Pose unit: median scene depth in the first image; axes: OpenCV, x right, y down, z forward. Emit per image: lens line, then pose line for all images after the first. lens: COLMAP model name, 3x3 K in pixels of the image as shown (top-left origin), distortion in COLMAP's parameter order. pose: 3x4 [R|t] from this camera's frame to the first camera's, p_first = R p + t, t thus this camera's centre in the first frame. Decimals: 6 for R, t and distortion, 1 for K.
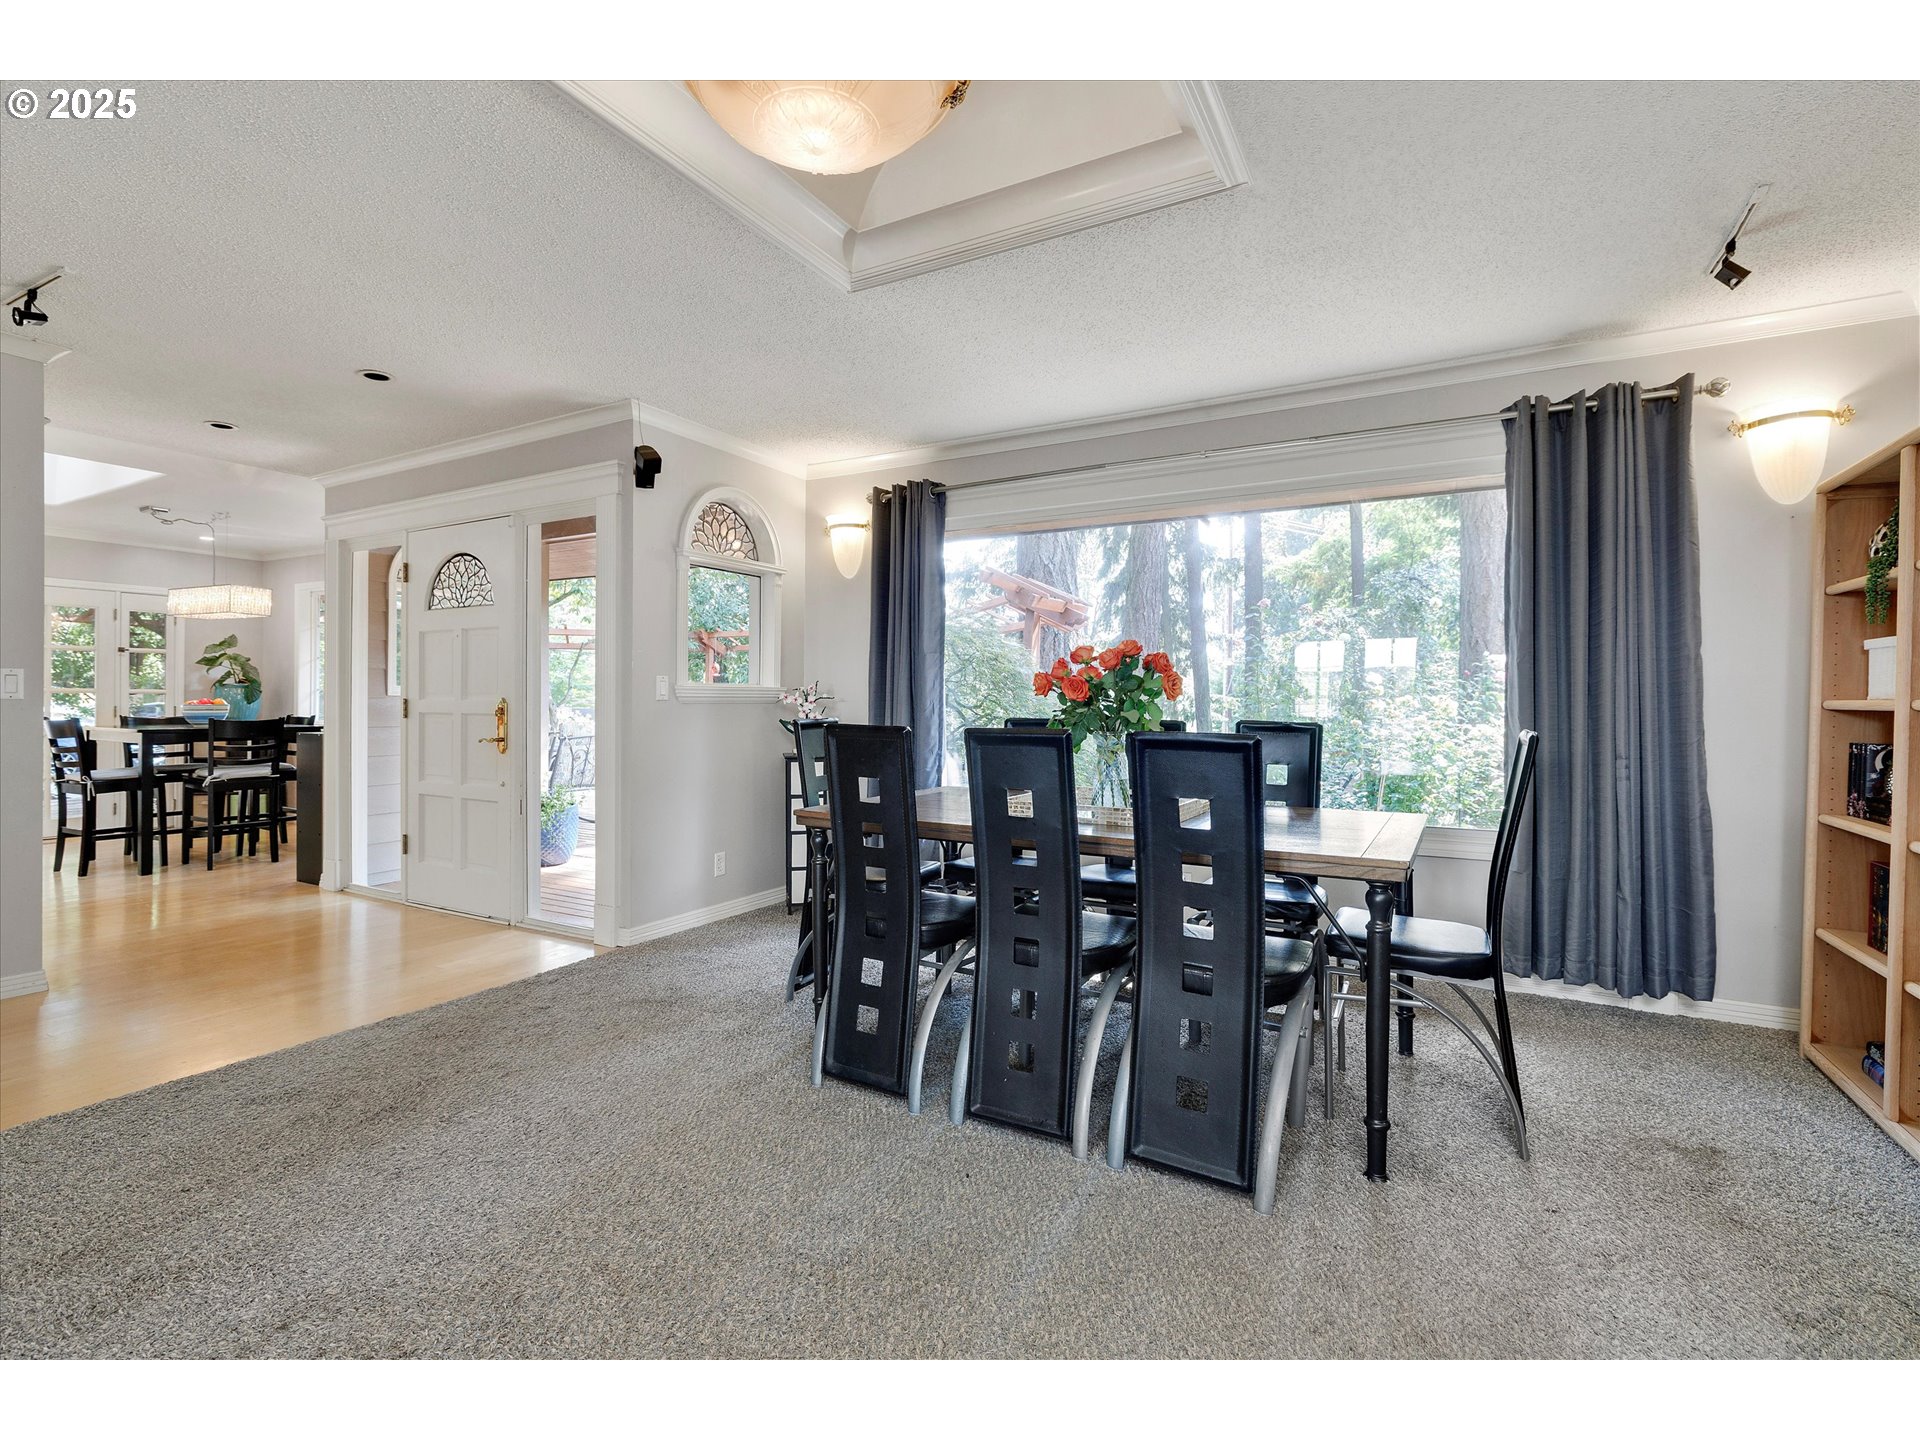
lens RADIAL K [[840.9, 0, 960.0], [0, 840.9, 720.0], [0, 0, 1]] dist [0.000611, 0.000505]
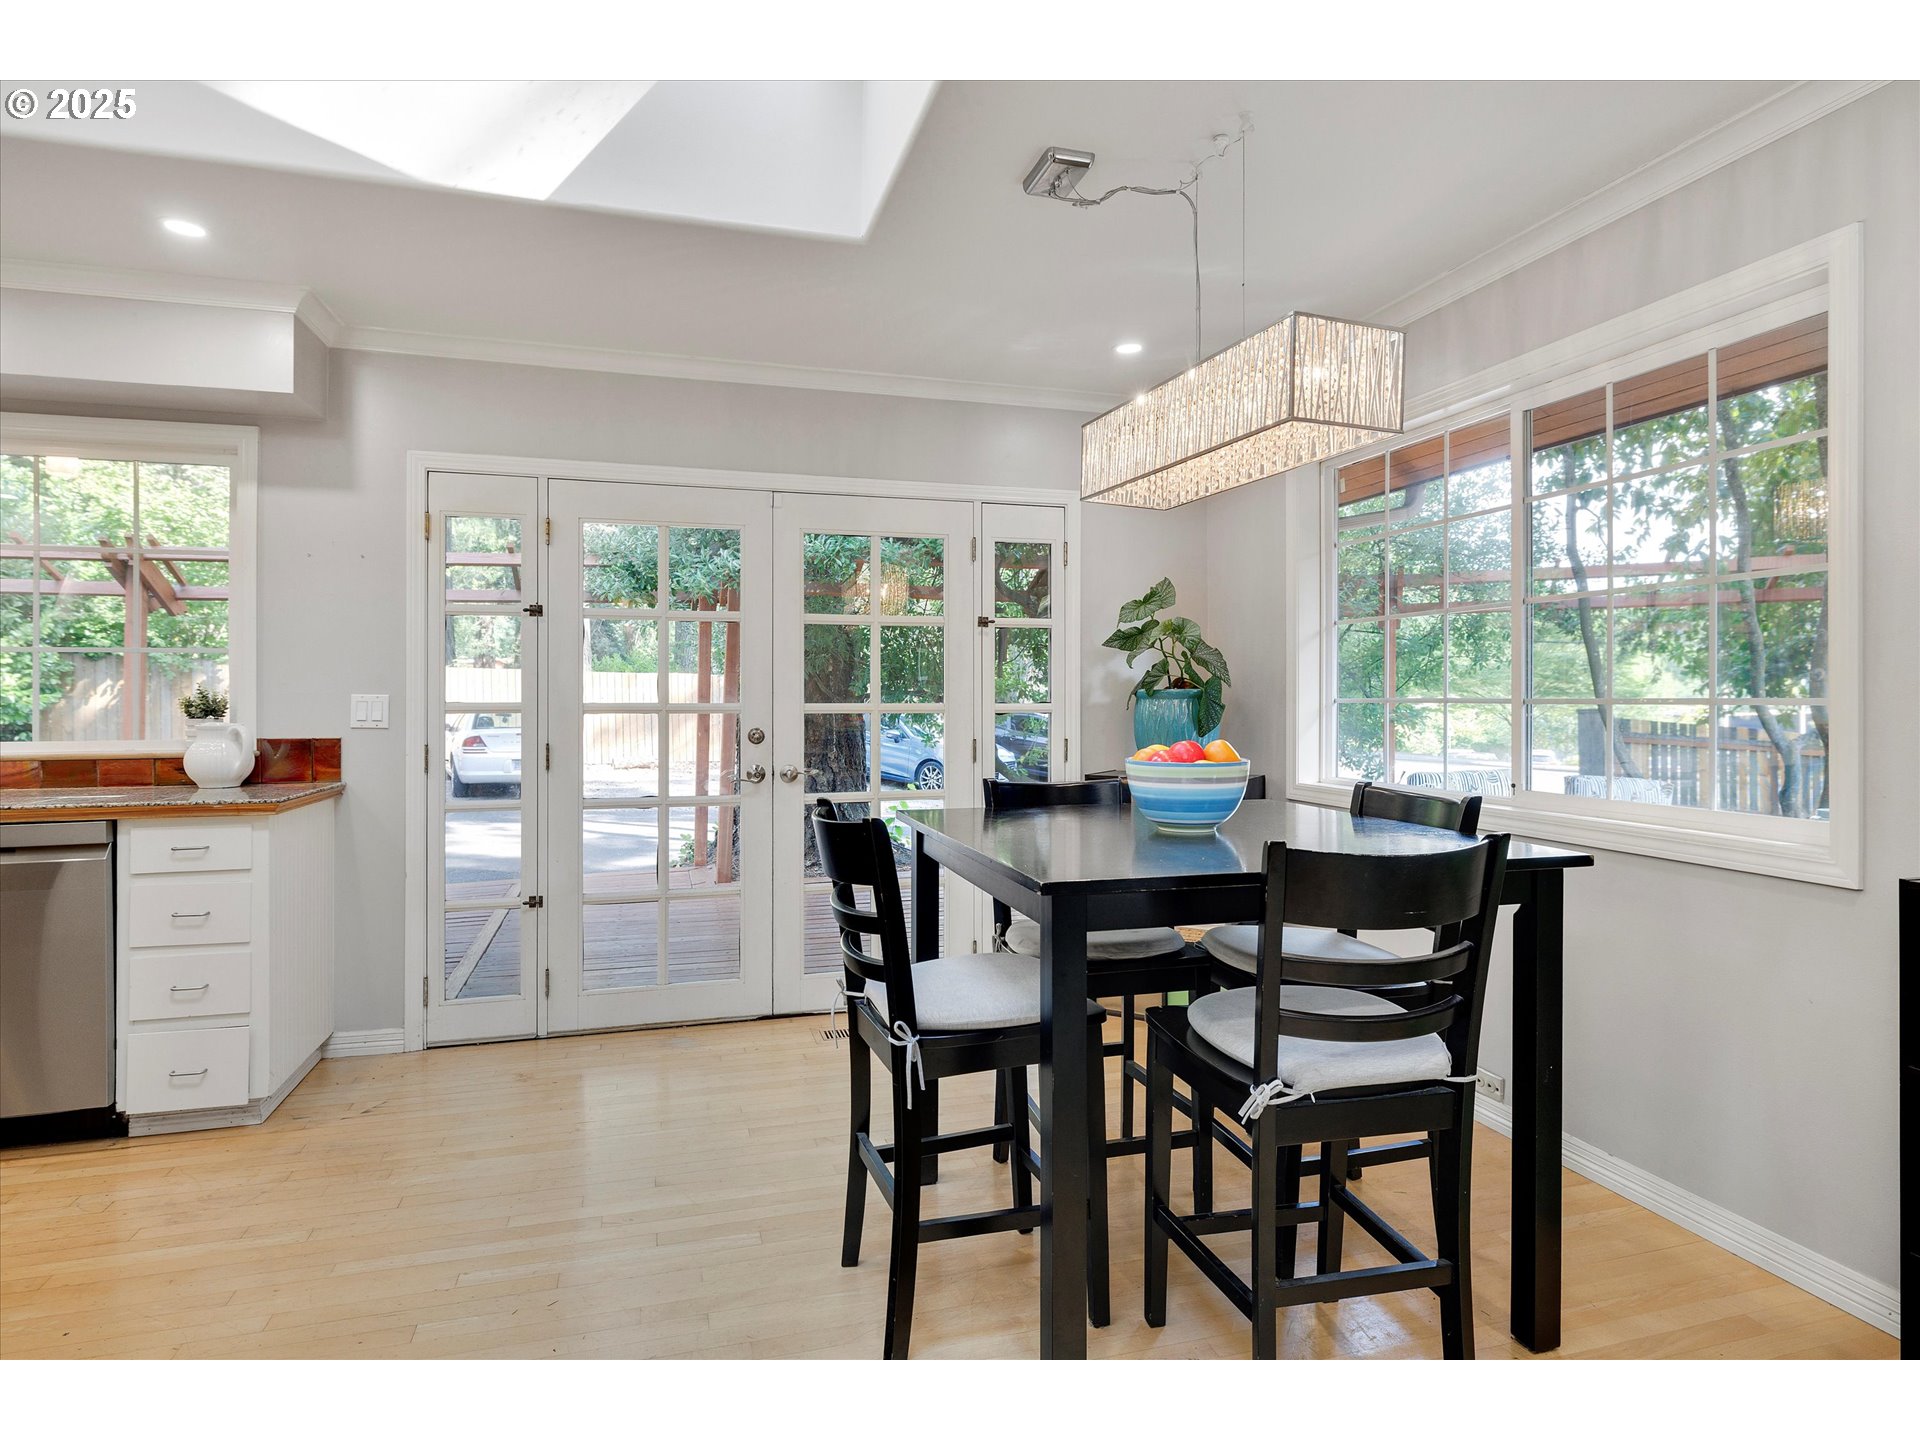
lens RADIAL K [[919.9, 0, 960.2], [0, 919.9, 700.0], [0, 0, 1]] dist [-0.001202, -0.000270]
pose [[0.703808, -0.006955, -0.710356, -0.581887], [-0.014884, 0.999588, -0.024533, -0.024526], [0.710234, 0.027840, 0.703415, 0.572986]]
